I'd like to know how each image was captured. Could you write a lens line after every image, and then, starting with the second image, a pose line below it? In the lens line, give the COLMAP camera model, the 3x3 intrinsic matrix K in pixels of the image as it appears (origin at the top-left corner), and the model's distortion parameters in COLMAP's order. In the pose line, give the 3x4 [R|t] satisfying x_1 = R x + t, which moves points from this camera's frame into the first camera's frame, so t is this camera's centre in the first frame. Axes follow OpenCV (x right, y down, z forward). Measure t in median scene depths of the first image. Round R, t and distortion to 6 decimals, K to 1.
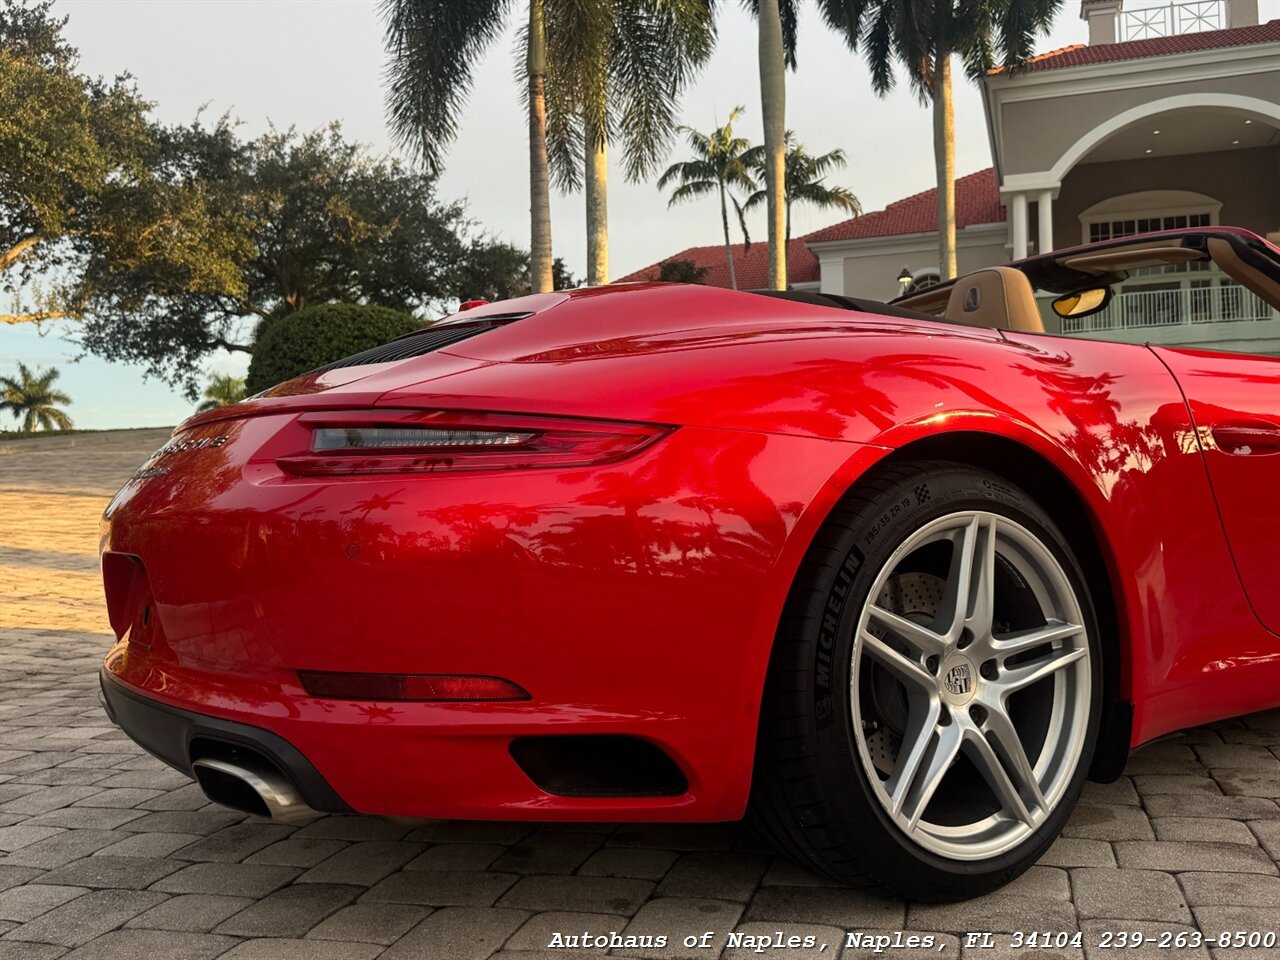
lens RADIAL K [[1211.7, 0, 644.3], [0, 1211.7, 481.2], [0, 0, 1]] dist [0.154103, -0.322988]
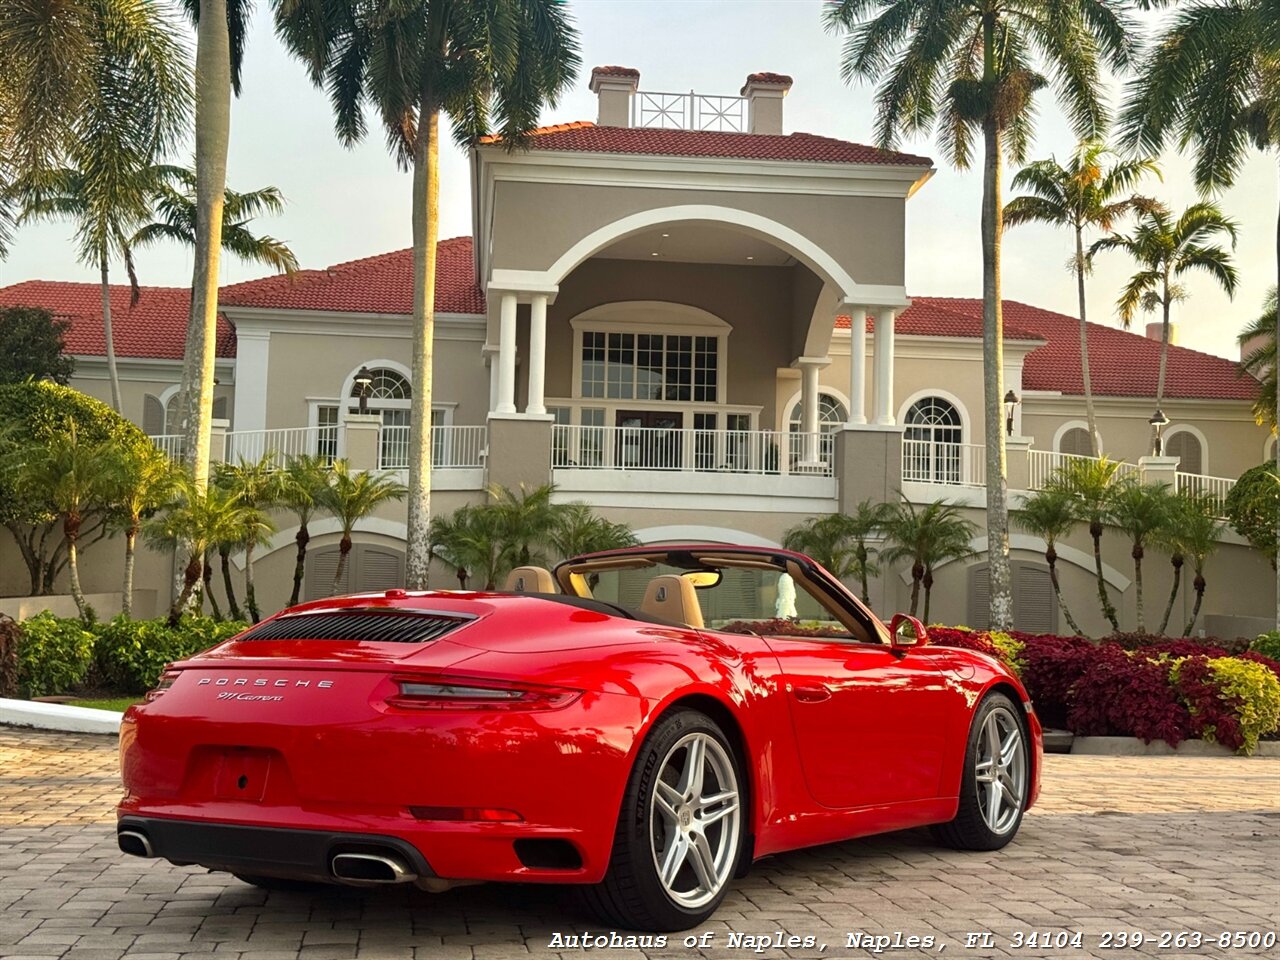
lens RADIAL K [[1785.6, 0, 665.0], [0, 1785.6, 476.0], [0, 0, 1]] dist [0.162066, -0.078165]
pose [[0.913305, 0.083571, 0.398611, -0.060369], [-0.049203, 0.994193, -0.095704, -0.006792], [-0.404294, 0.067794, 0.912113, -0.103562]]
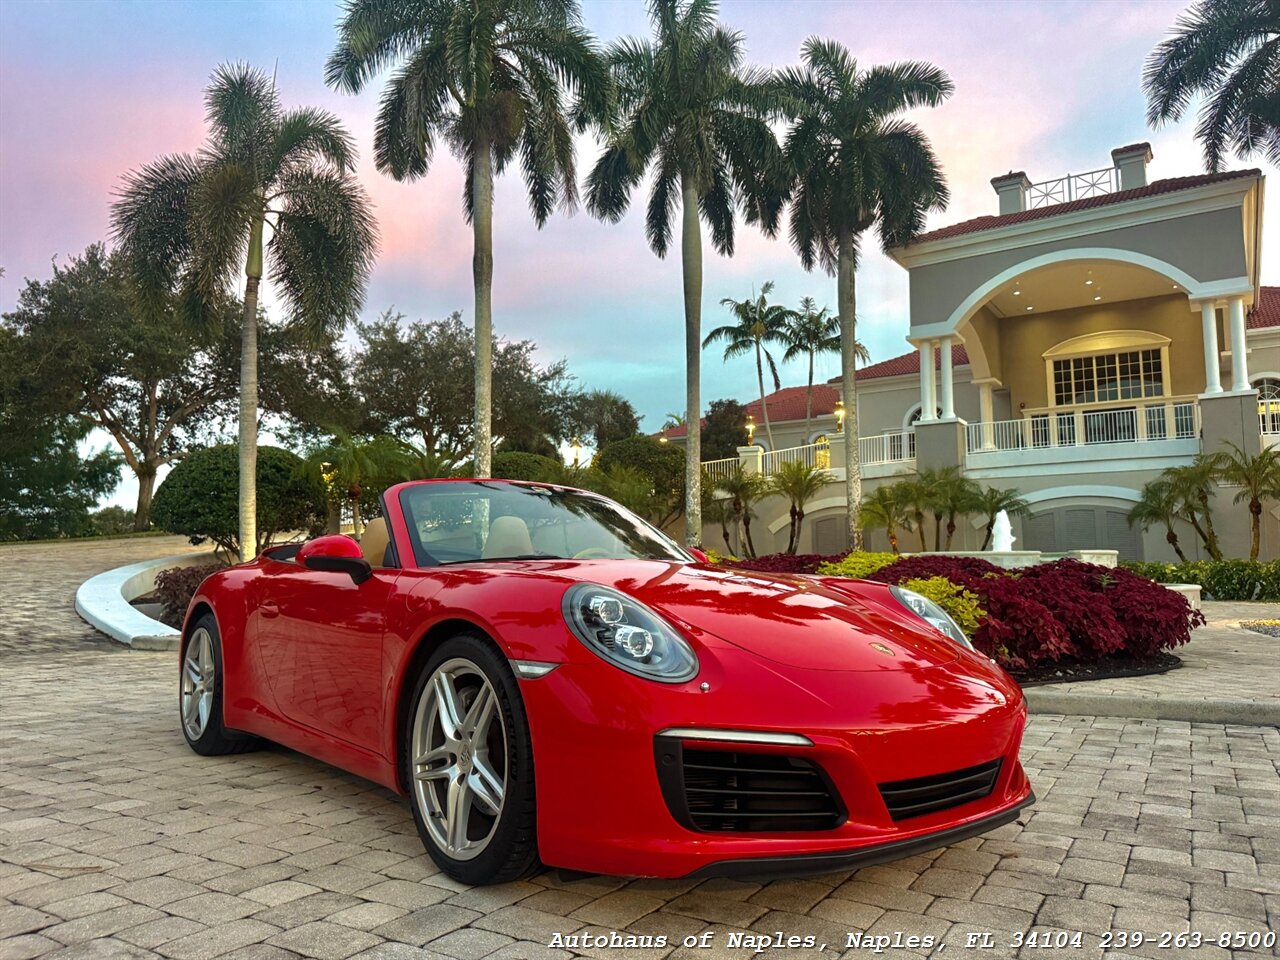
lens RADIAL K [[898.4, 0, 641.4], [0, 898.4, 485.0], [0, 0, 1]] dist [0.077699, -0.115237]
pose [[0.962153, -0.002428, -0.272500, 0.277041], [-0.020305, 0.996542, -0.080576, -0.015462], [0.271753, 0.083059, 0.958776, 0.083850]]
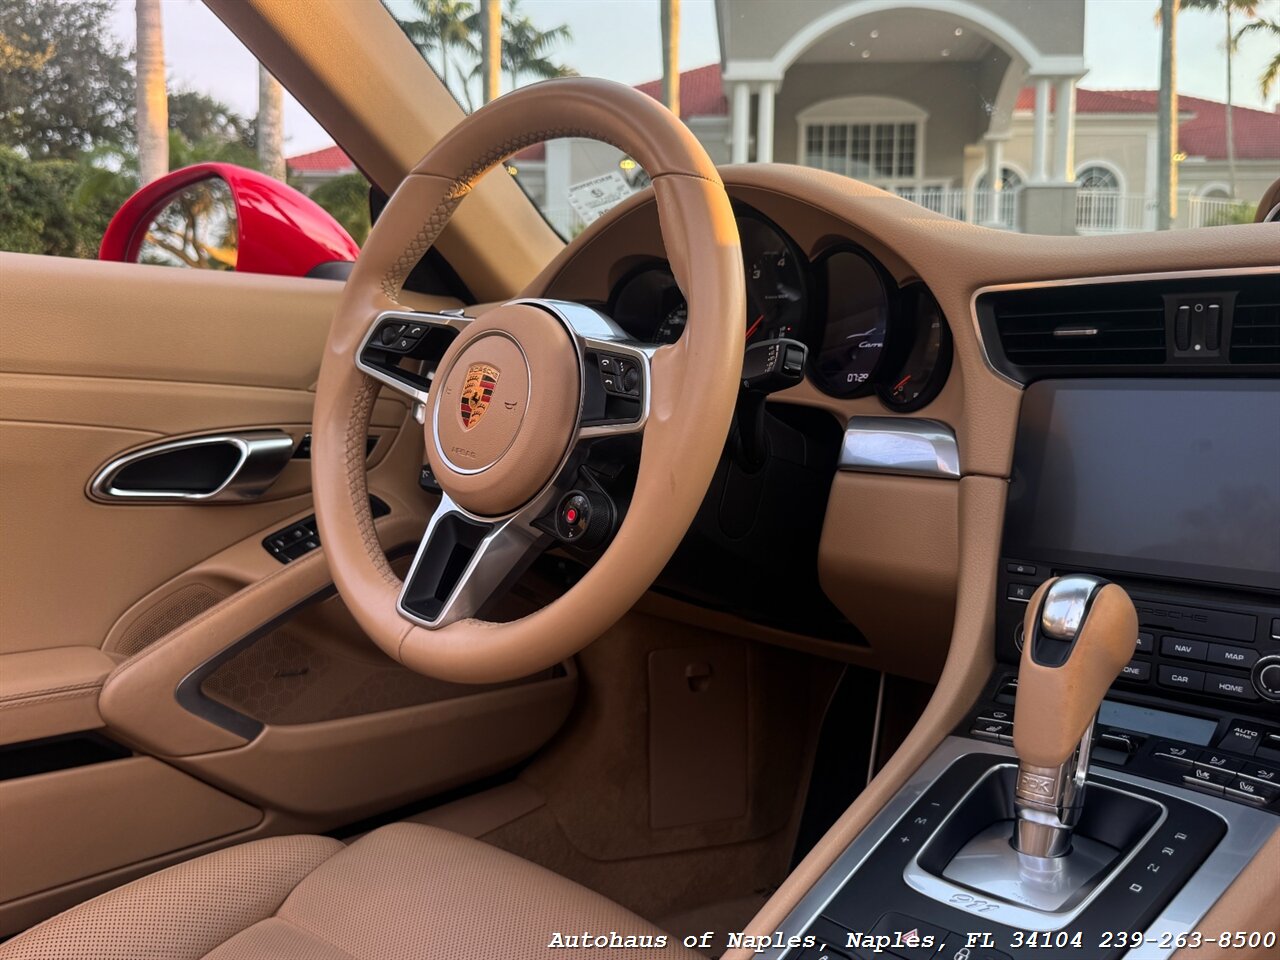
lens RADIAL K [[1149.3, 0, 640.0], [0, 1149.3, 480.0], [0, 0, 1]] dist [0.053475, -0.104191]
pose [[0.976097, 0.012836, 0.216956, 0.029627], [-0.034291, 0.994846, 0.095420, -0.003626], [-0.214613, -0.100579, 0.971507, 0.091379]]
